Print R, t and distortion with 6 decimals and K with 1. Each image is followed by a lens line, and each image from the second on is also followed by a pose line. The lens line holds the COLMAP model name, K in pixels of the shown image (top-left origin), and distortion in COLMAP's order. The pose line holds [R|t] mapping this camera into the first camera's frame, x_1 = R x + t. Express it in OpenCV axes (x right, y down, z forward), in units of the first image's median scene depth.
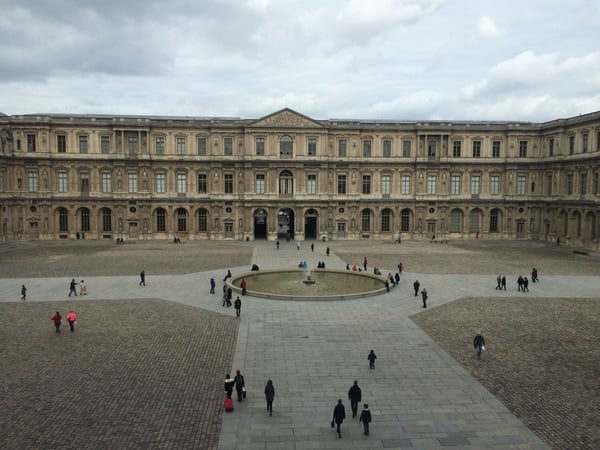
lens RADIAL K [[523.6, 0, 300.5], [0, 523.6, 246.7], [0, 0, 1]] dist [0.034707, -0.001558]
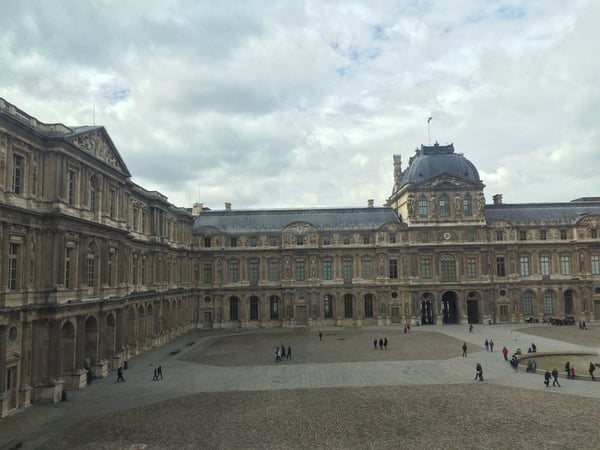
lens RADIAL K [[523.6, 0, 300.5], [0, 523.6, 246.7], [0, 0, 1]] dist [0.034707, -0.001558]
pose [[0.996733, -0.032180, -0.074085, -0.225089], [0.019601, 0.986158, -0.164645, 0.000593], [0.078358, 0.162655, 0.983567, -0.017148]]
